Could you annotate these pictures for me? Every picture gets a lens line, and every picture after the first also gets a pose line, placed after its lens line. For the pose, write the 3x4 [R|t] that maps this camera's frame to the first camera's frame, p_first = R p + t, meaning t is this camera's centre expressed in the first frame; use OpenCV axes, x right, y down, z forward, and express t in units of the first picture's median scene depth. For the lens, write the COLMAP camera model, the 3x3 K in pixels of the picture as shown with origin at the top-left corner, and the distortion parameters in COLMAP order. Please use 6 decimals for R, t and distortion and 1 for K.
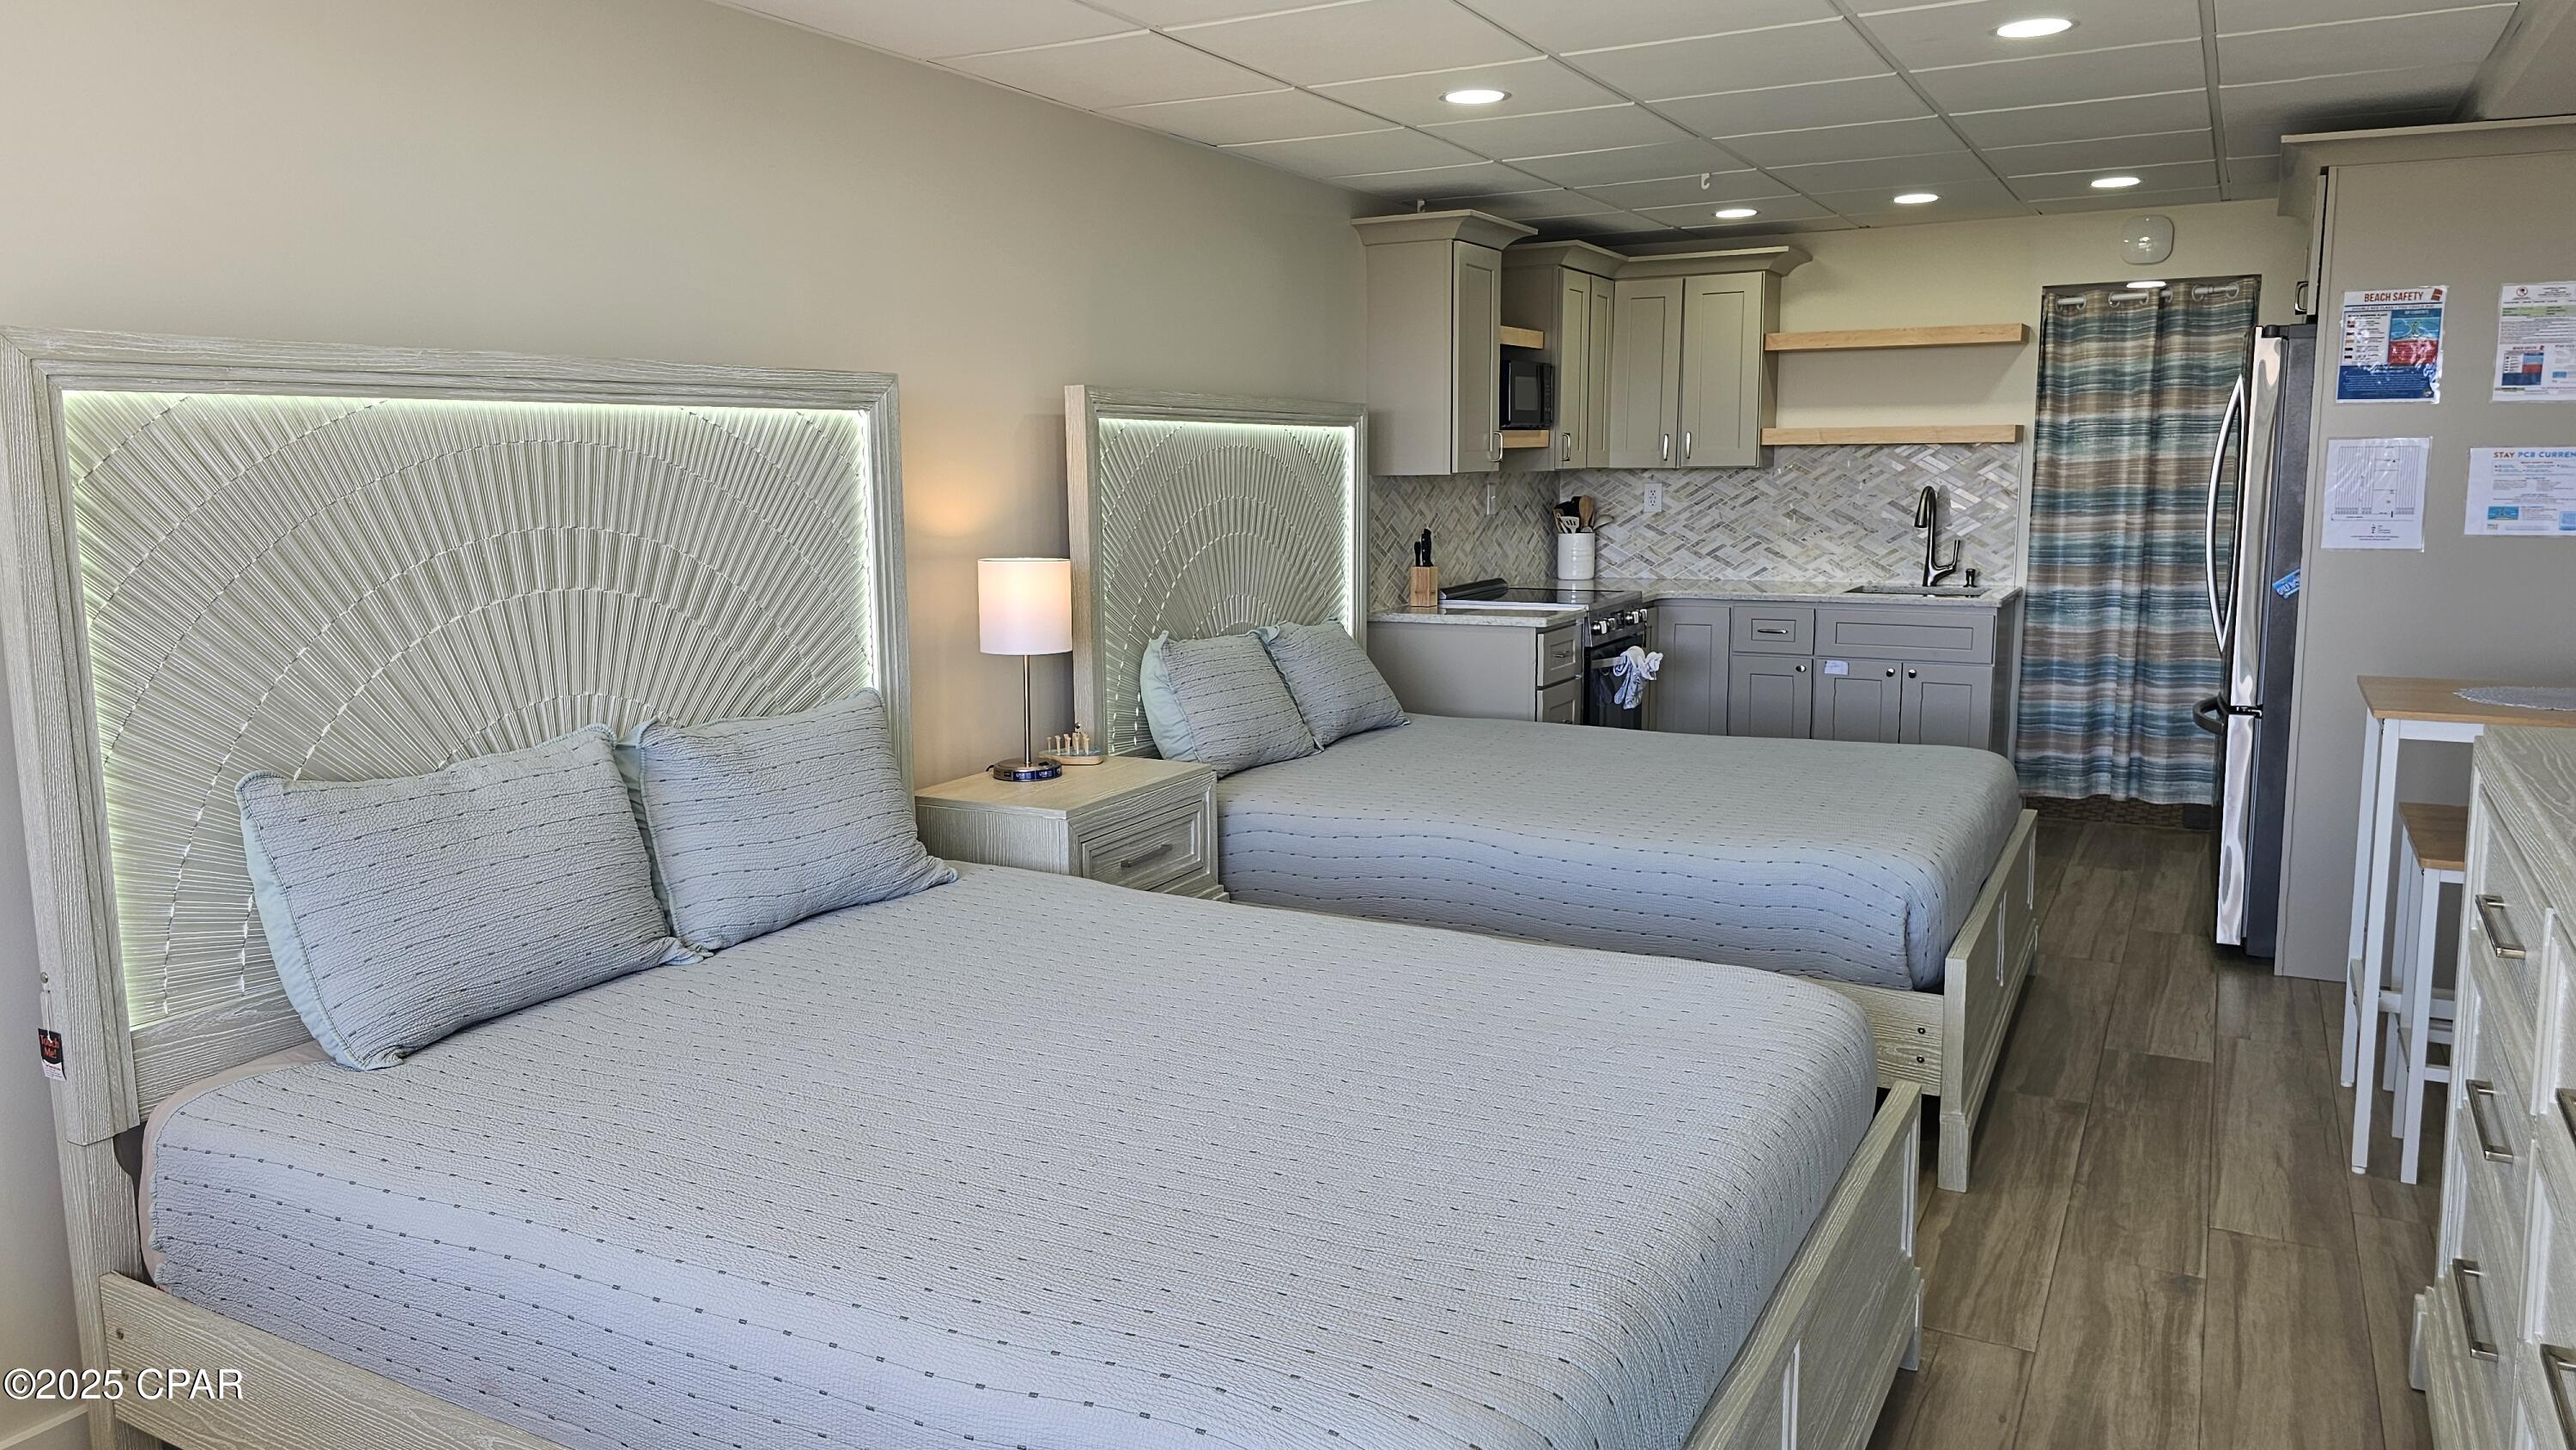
lens RADIAL K [[1716.3, 0, 1291.3], [0, 1716.3, 709.3], [0, 0, 1]] dist [0.028669, -0.000501]
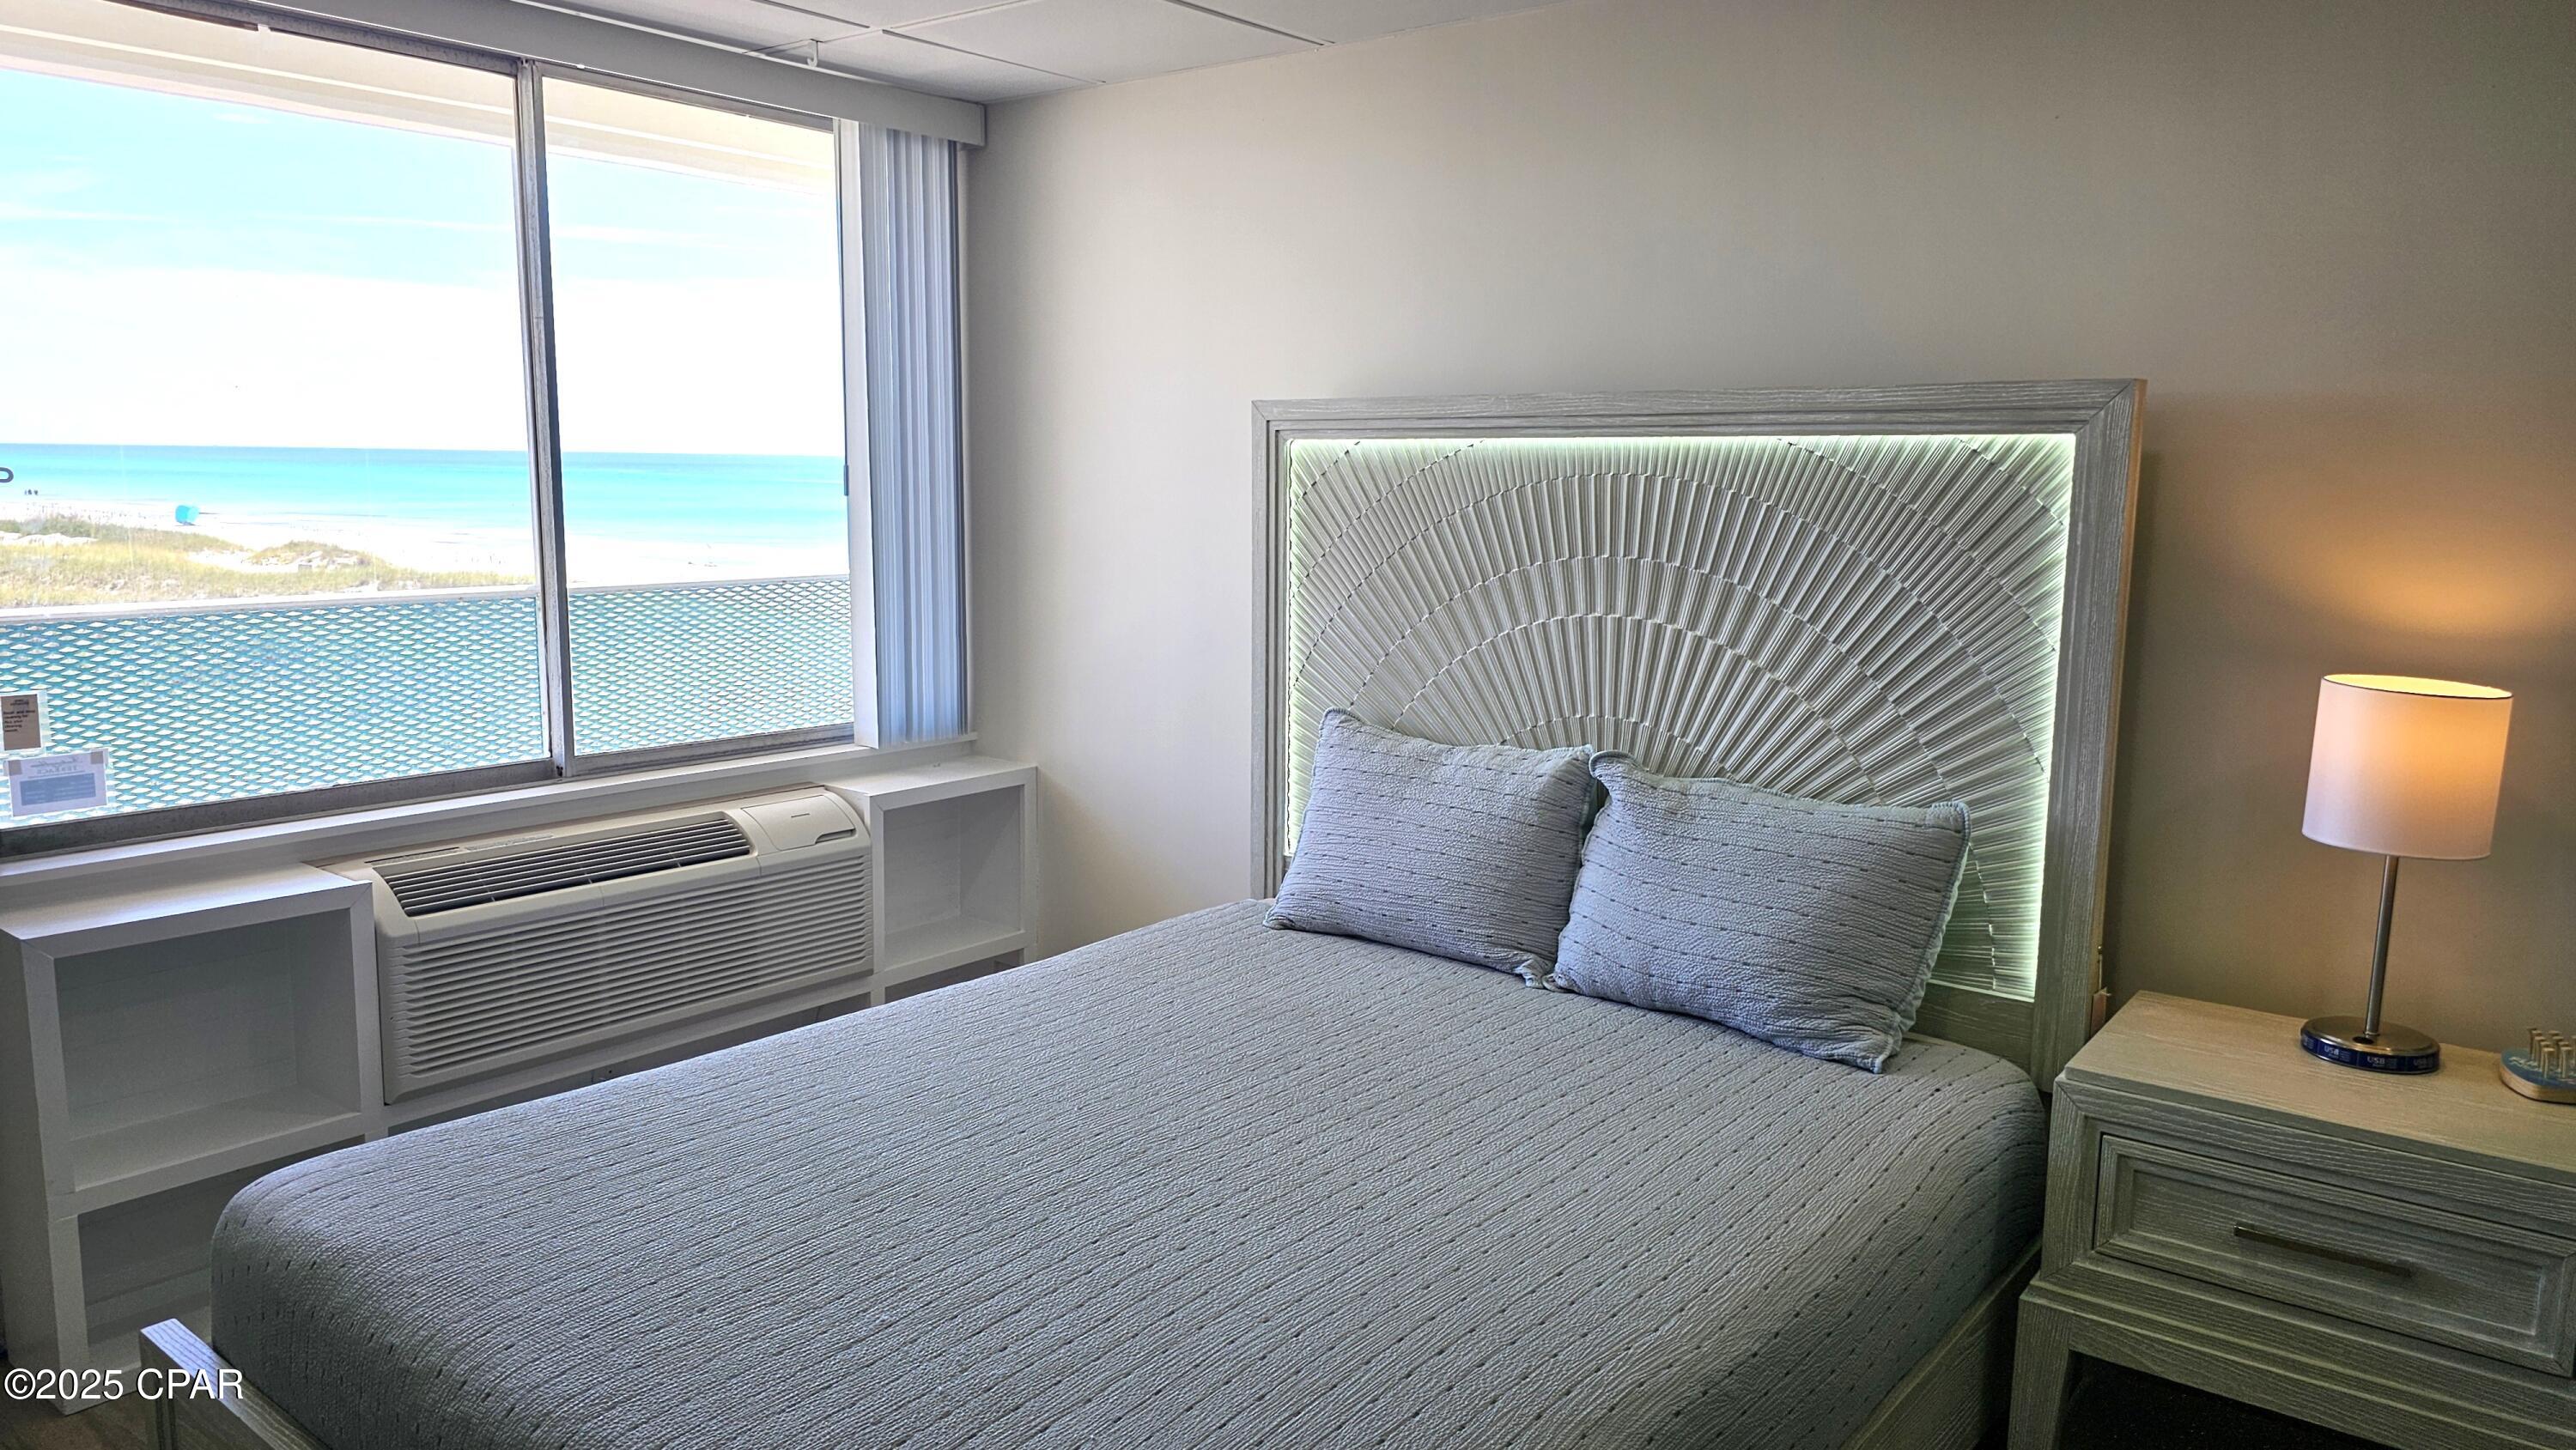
lens RADIAL K [[1716.3, 0, 1292.7], [0, 1716.3, 732.3], [0, 0, 1]] dist [0.028669, -0.000501]
pose [[-0.189537, 0.149990, -0.970350, 0.665221], [-0.155180, 0.971267, 0.180442, -0.165815], [0.969533, 0.184780, -0.160816, 1.036208]]
